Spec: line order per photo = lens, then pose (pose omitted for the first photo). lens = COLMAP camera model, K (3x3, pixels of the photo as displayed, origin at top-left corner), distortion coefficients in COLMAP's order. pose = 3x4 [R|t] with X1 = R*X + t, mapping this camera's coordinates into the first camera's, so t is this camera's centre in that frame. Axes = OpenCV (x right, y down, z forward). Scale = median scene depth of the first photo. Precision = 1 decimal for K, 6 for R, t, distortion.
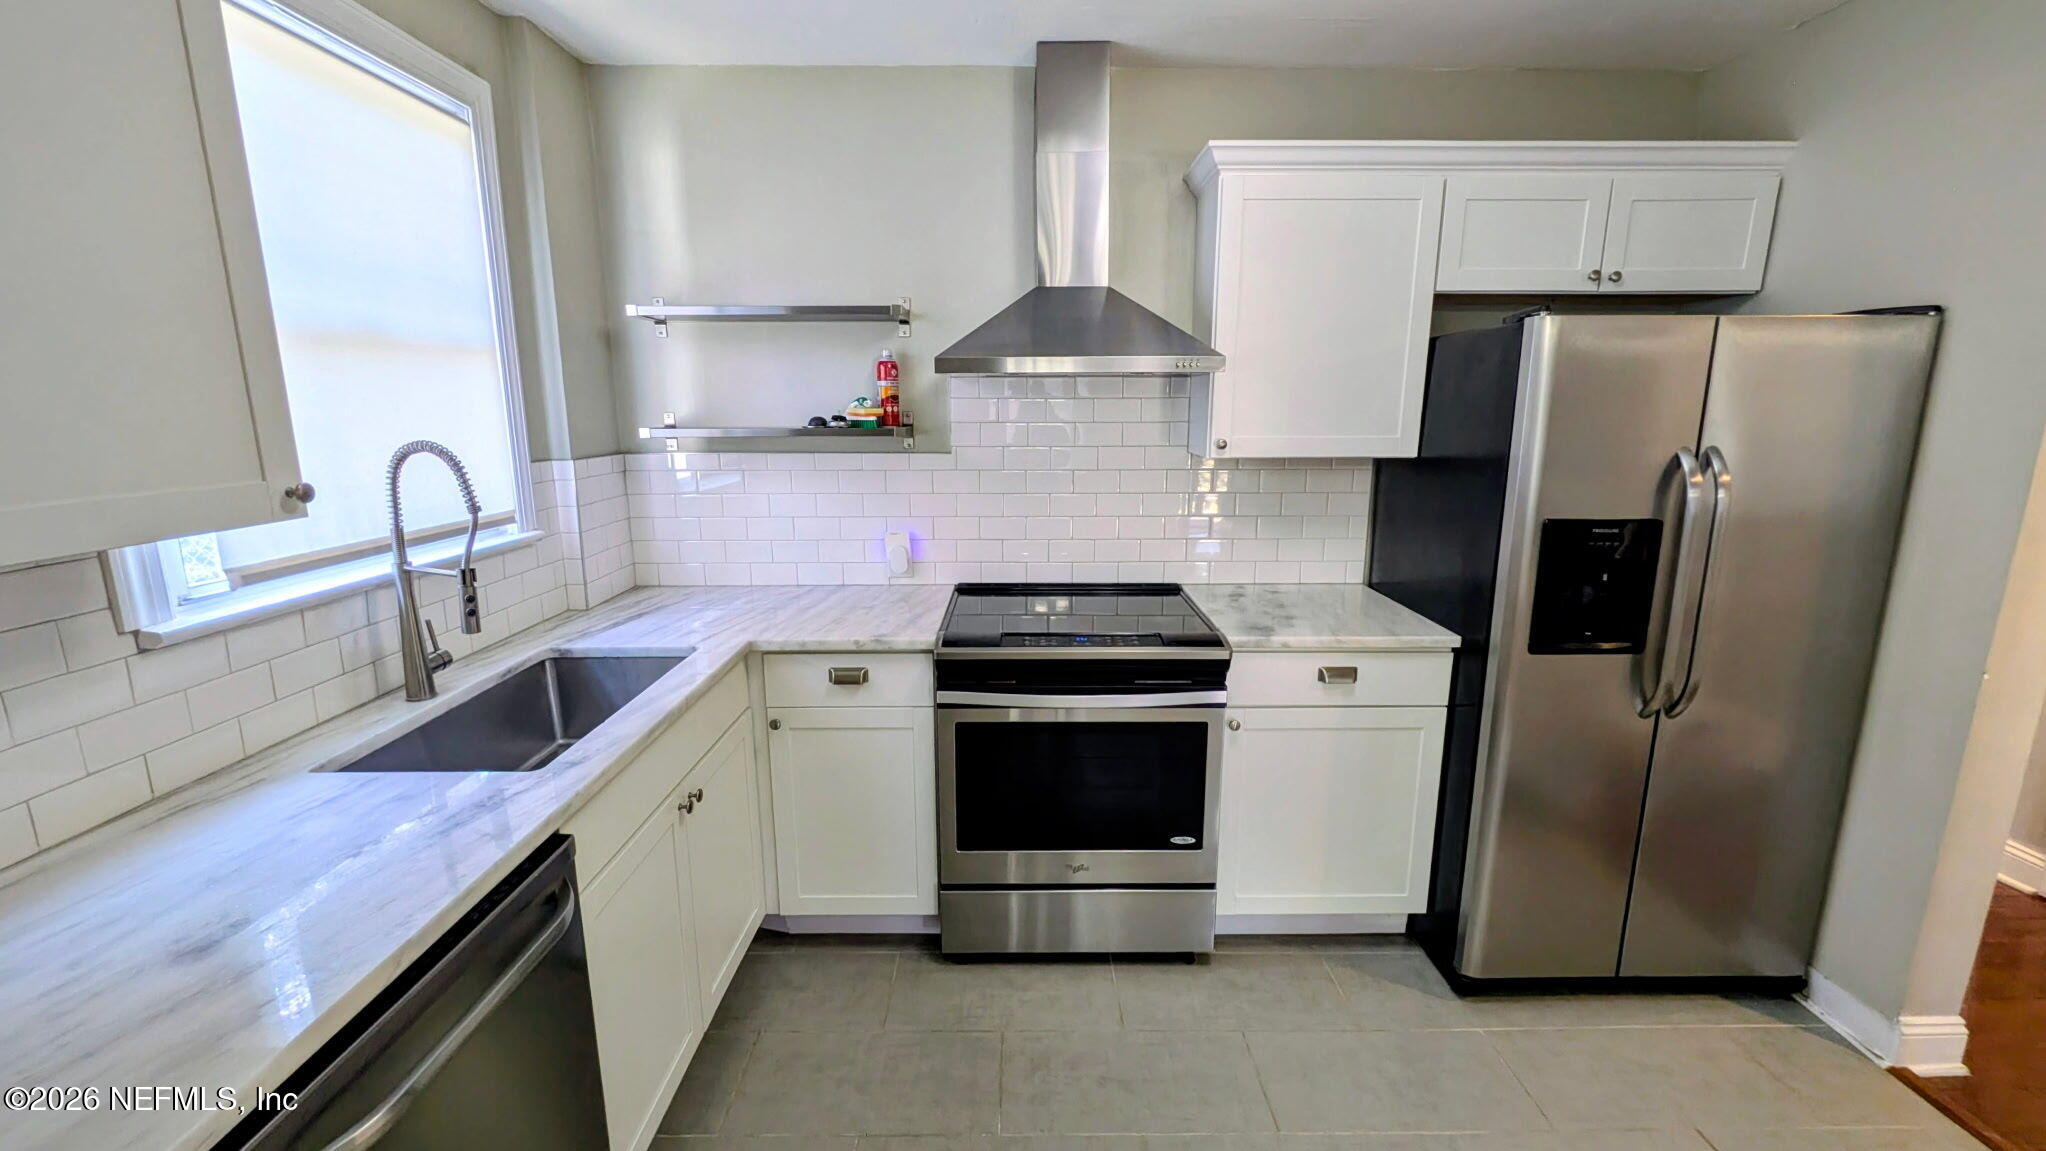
lens RADIAL K [[833.1, 0, 1023.0], [0, 833.1, 575.5], [0, 0, 1]] dist [0.000882, 0.000392]
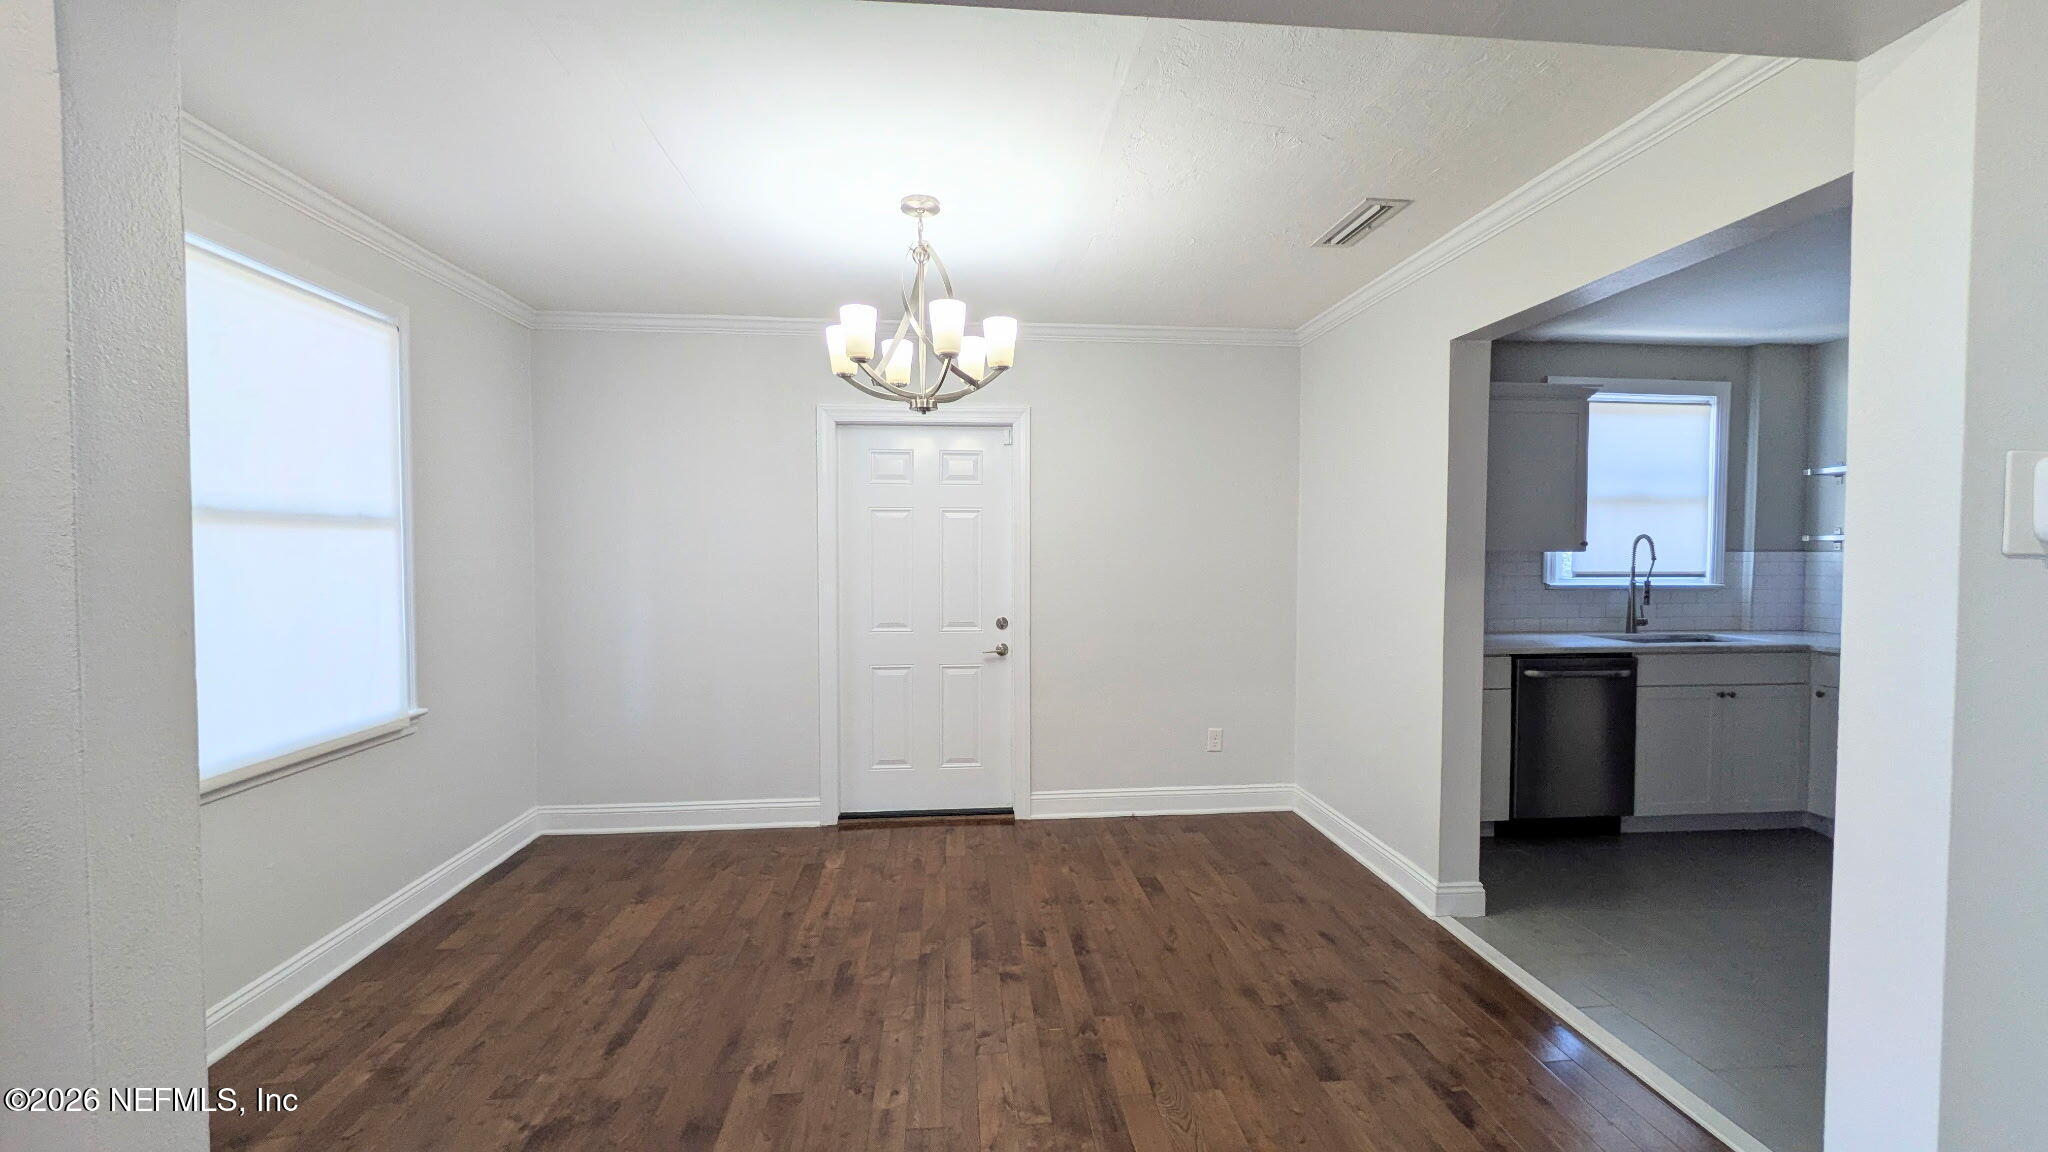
lens RADIAL K [[798.9, 0, 1024.0], [0, 798.9, 576.0], [0, 0, 1]] dist [-0.000722, -0.000103]
pose [[0.080337, 0.034215, -0.996180, 1.212145], [-0.201982, 0.979236, 0.017344, 0.236172], [0.976089, 0.199817, 0.085580, -0.831068]]
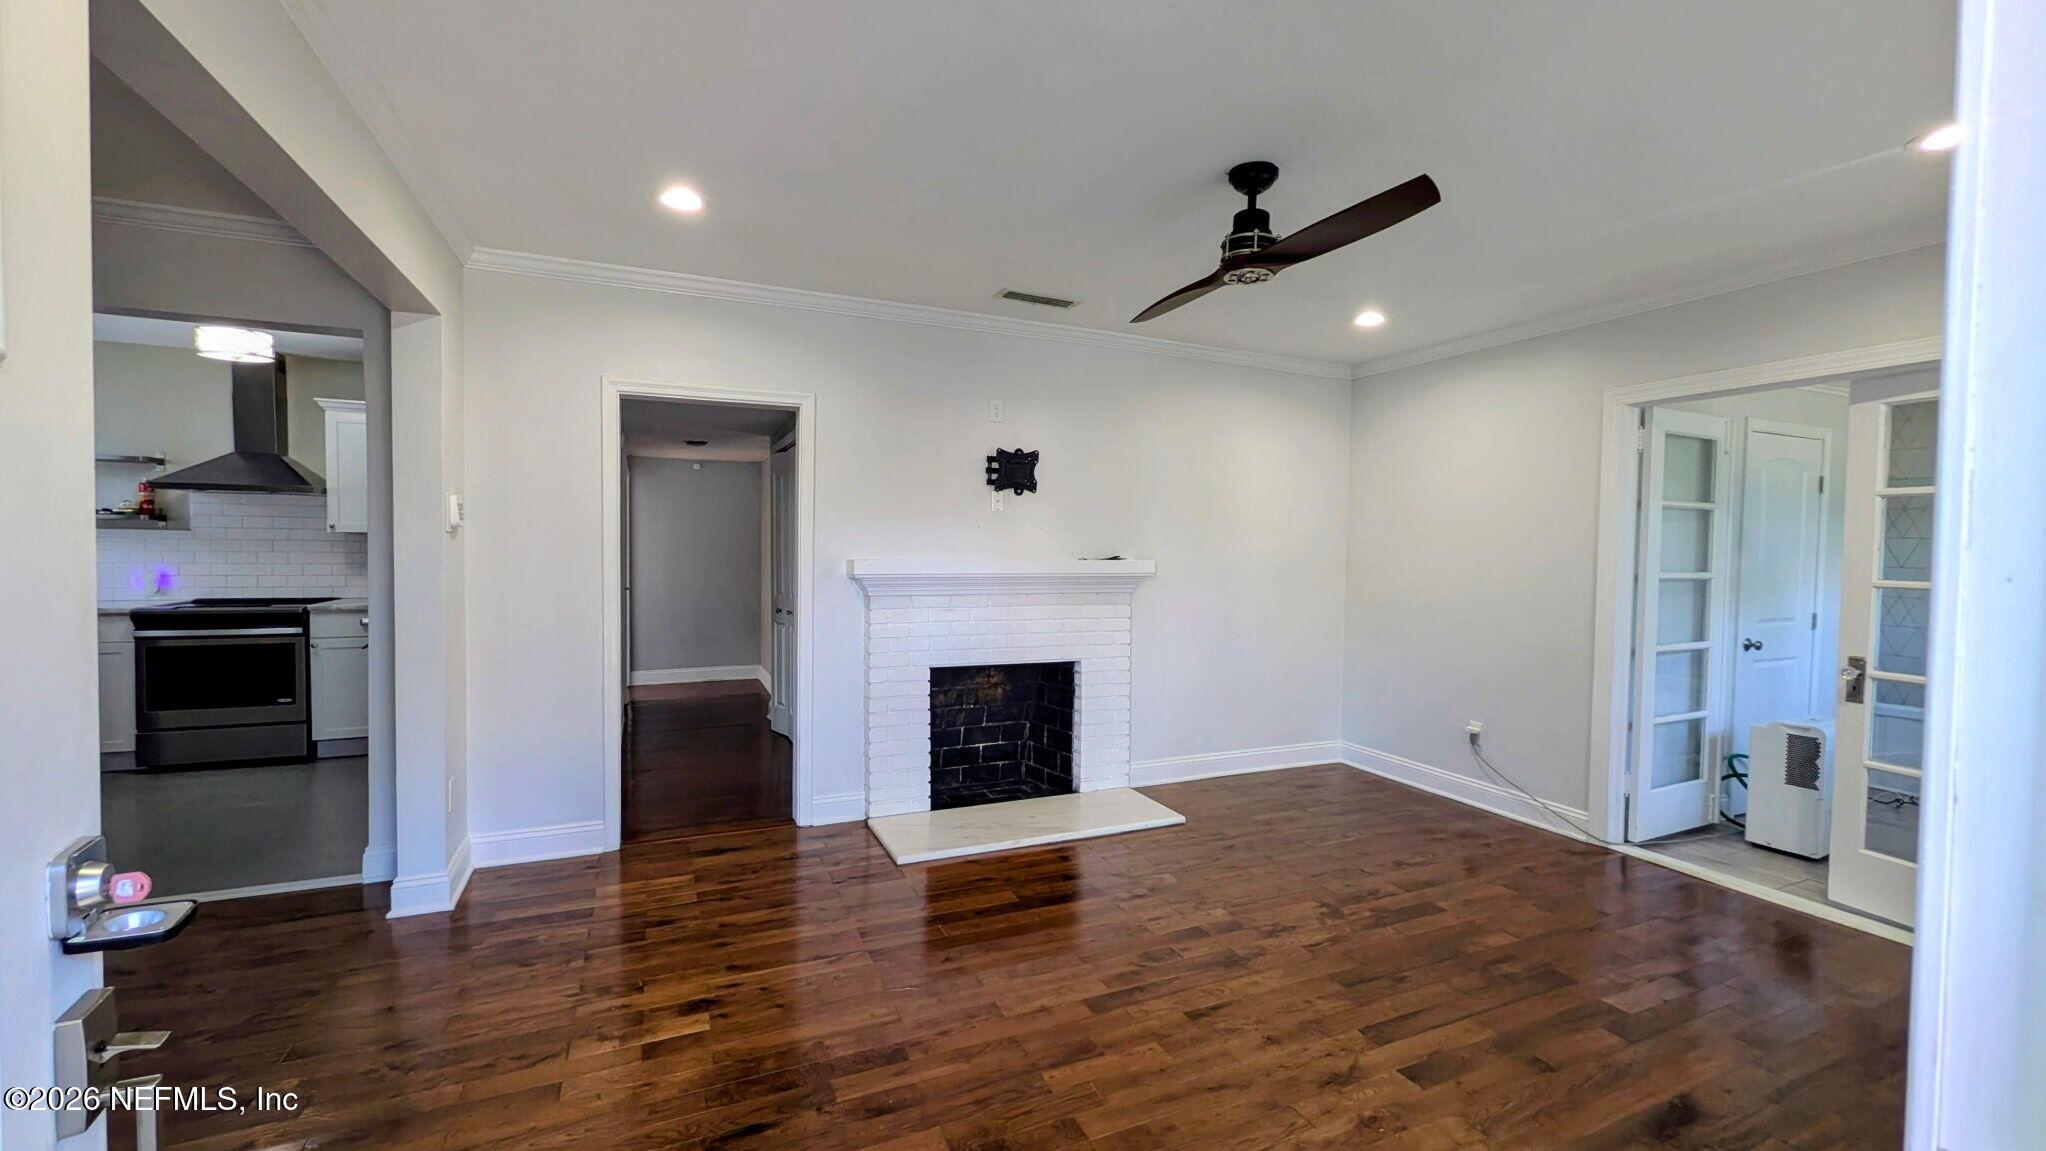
lens RADIAL K [[833.1, 0, 1023.0], [0, 833.1, 575.5], [0, 0, 1]] dist [0.000882, 0.000392]
pose [[0.916146, 0.001851, 0.400840, 1.067066], [0.063594, 0.986653, -0.149904, 0.435807], [-0.395768, 0.162825, 0.903801, -1.766222]]
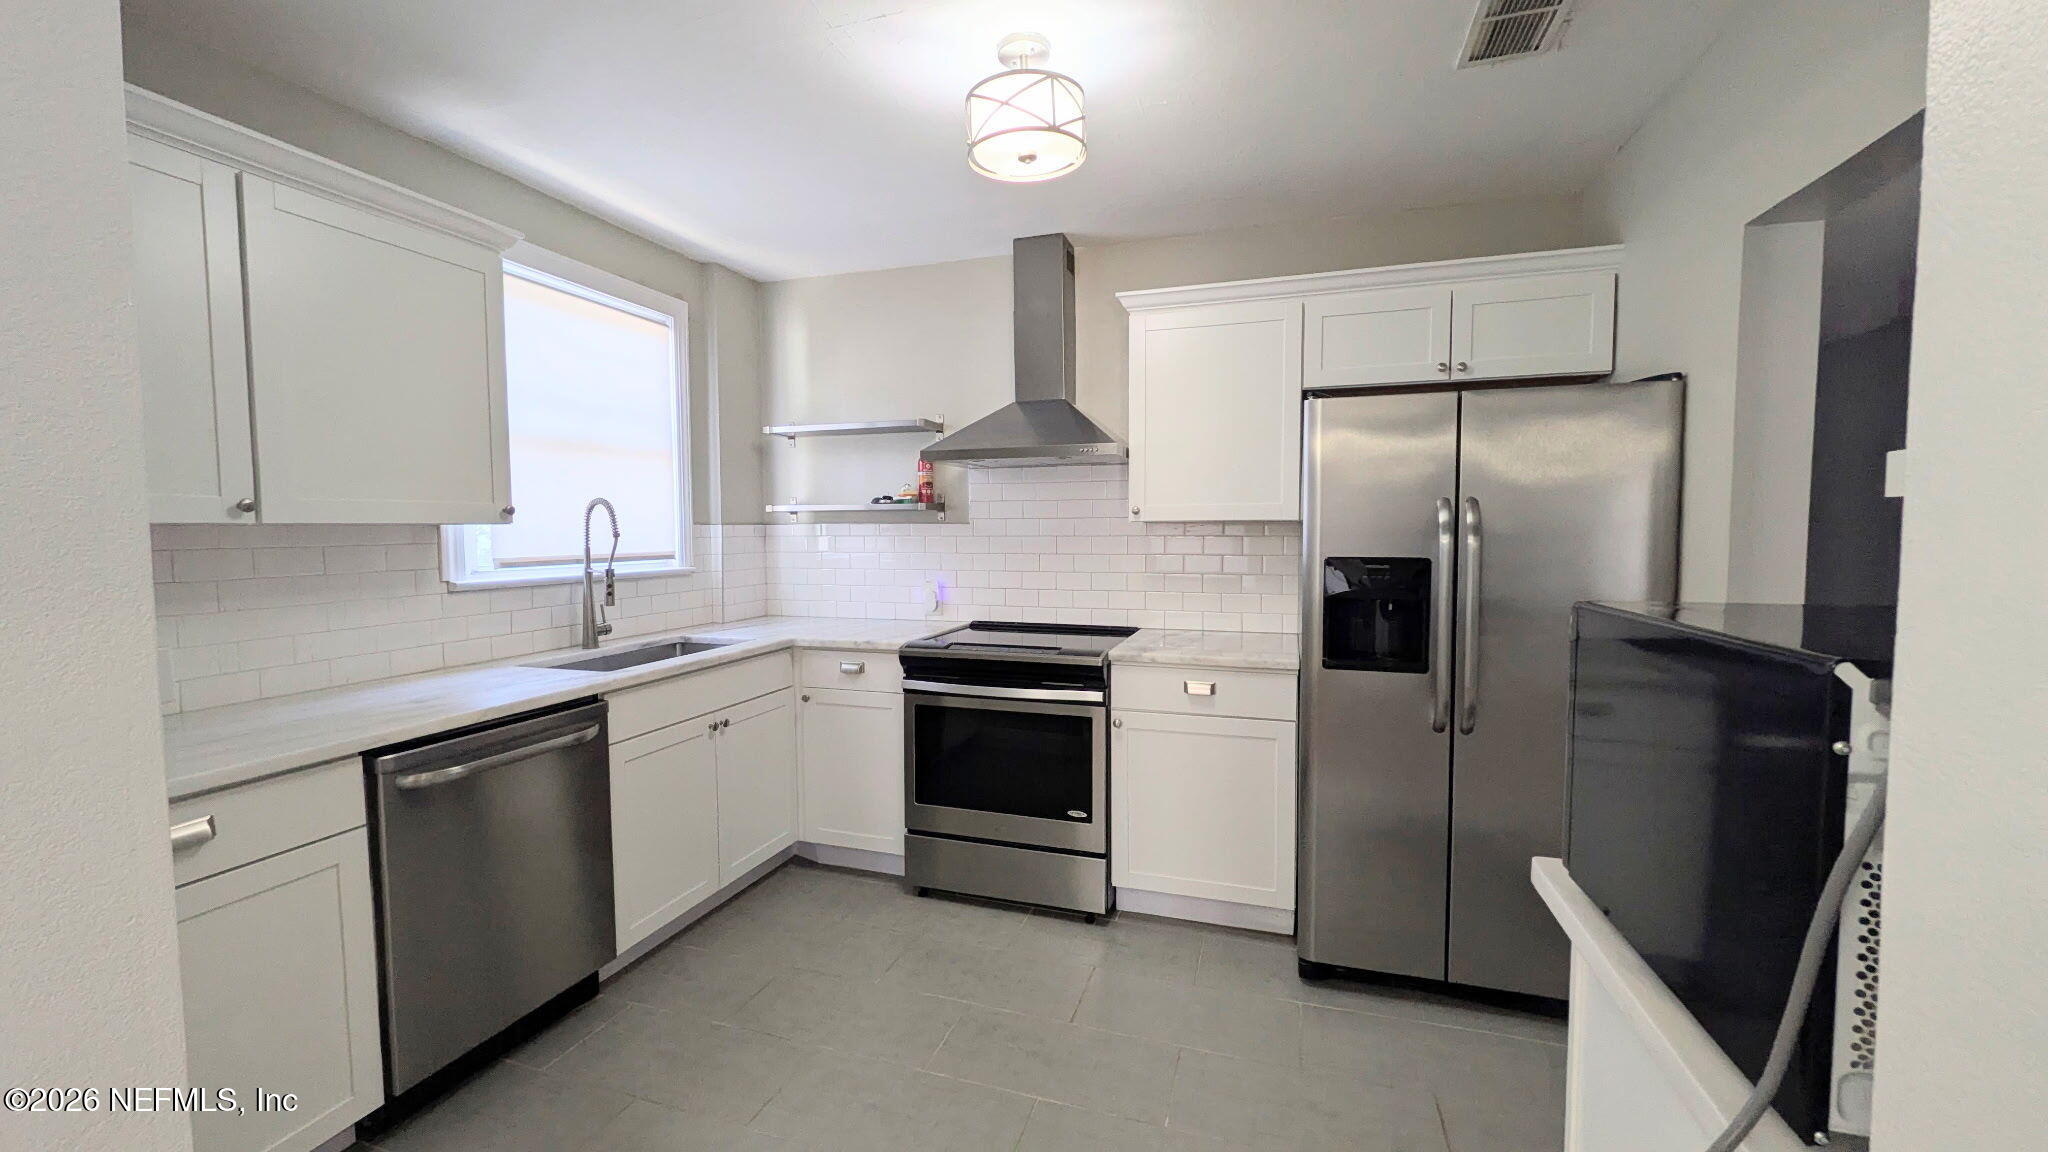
lens RADIAL K [[798.9, 0, 1024.0], [0, 798.9, 576.0], [0, 0, 1]] dist [-0.000722, -0.000103]
pose [[0.947588, 0.016541, -0.319065, 0.487229], [-0.061424, 0.989461, -0.131128, 0.121223], [0.313533, 0.143854, 0.938618, -0.214991]]
